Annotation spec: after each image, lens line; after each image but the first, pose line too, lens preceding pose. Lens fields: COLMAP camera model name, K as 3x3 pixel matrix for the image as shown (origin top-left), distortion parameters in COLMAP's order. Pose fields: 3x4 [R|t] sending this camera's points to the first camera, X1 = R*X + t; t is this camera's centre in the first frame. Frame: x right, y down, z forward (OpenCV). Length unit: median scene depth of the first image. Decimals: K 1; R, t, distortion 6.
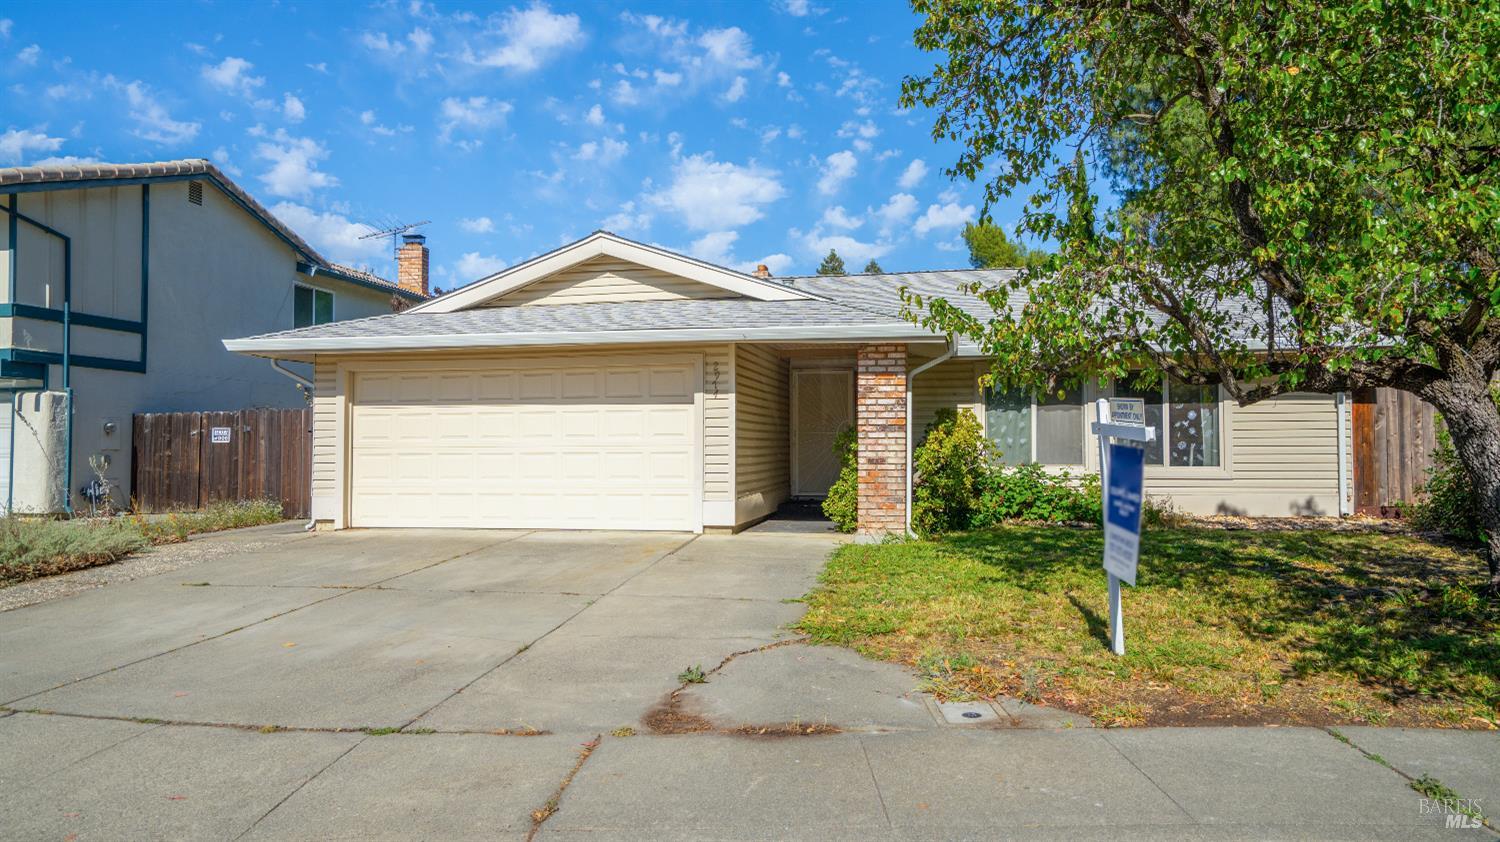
lens RADIAL K [[986.9, 0, 754.9], [0, 986.9, 381.1], [0, 0, 1]] dist [-0.021969, 0.001594]
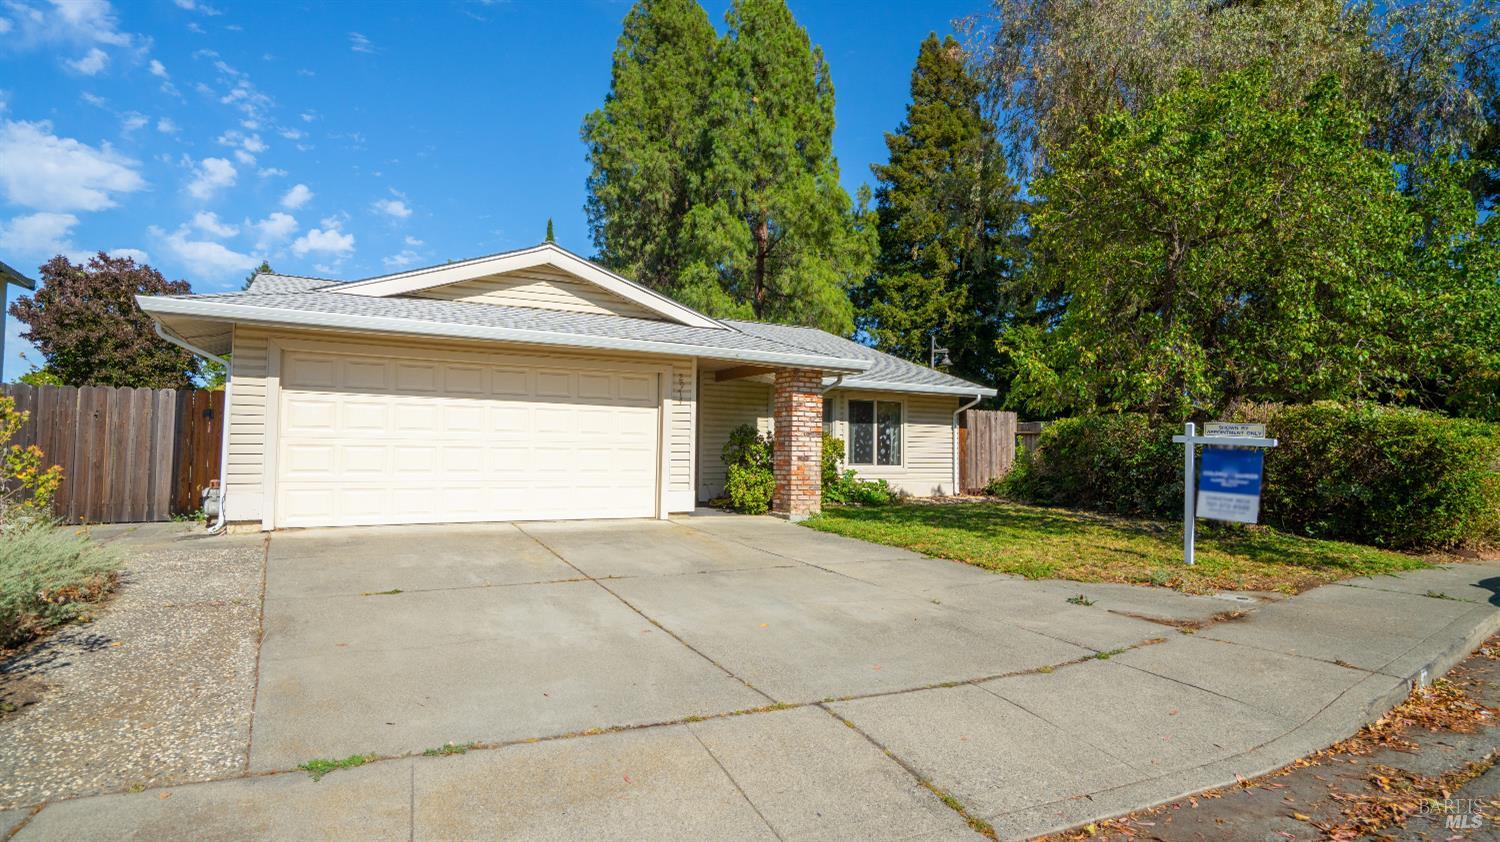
lens RADIAL K [[814.6, 0, 750.0], [0, 814.6, 421.0], [0, 0, 1]] dist [-0.021789, 0.021269]
pose [[0.763226, 0.041799, 0.644778, -0.525576], [-0.057701, 0.998327, 0.003583, 0.025110], [-0.643550, -0.039939, 0.764361, 0.171033]]
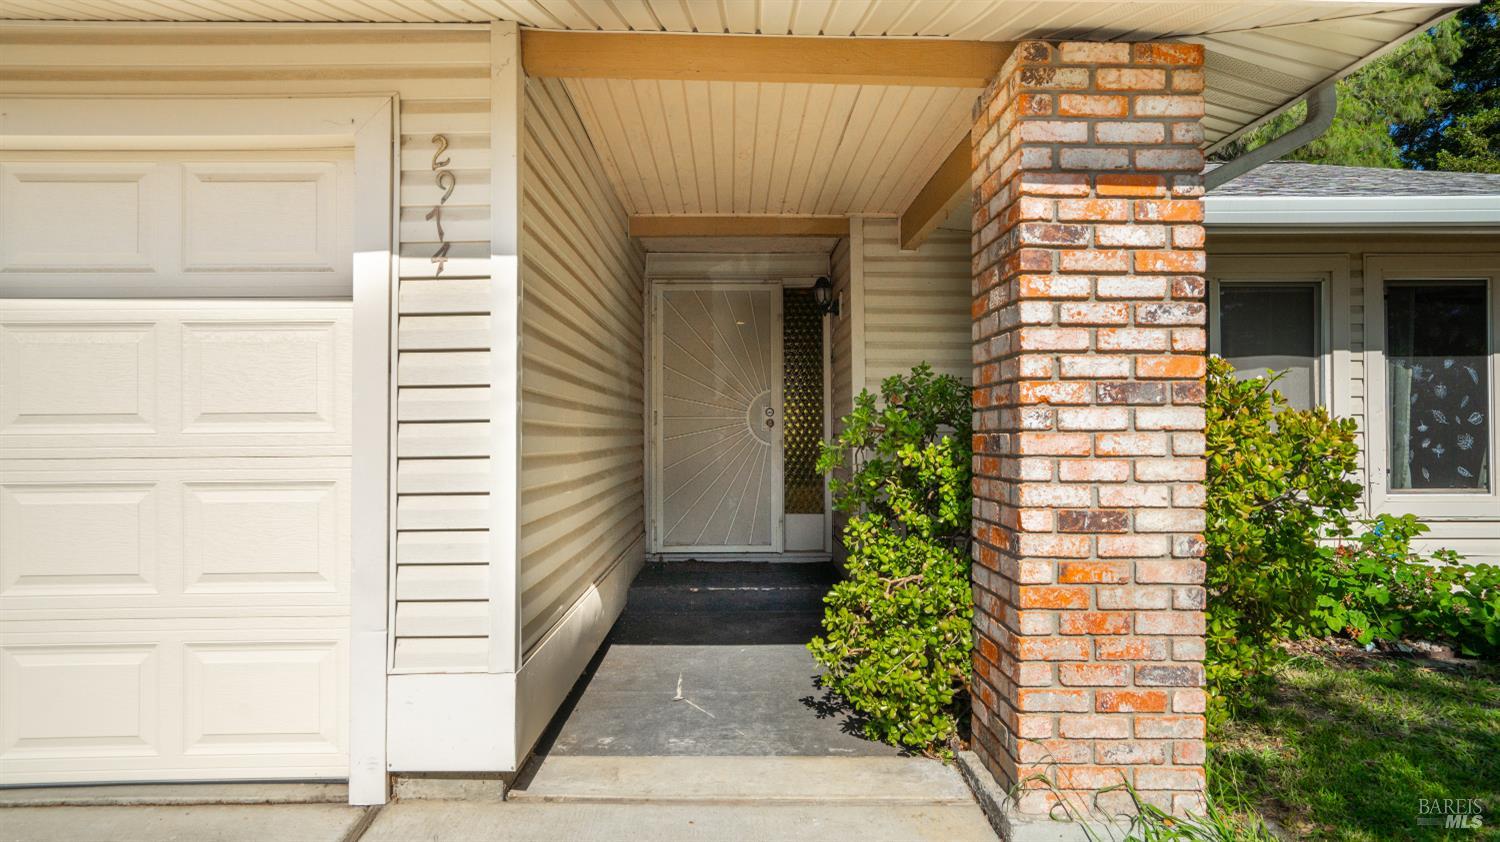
lens RADIAL K [[931.0, 0, 746.0], [0, 931.0, 427.1], [0, 0, 1]] dist [0.005654, 0.002994]
pose [[0.976908, 0.002132, 0.213648, -0.011821], [-0.014127, 0.998407, 0.054633, 0.036878], [-0.213191, -0.056389, 0.975382, 0.644604]]
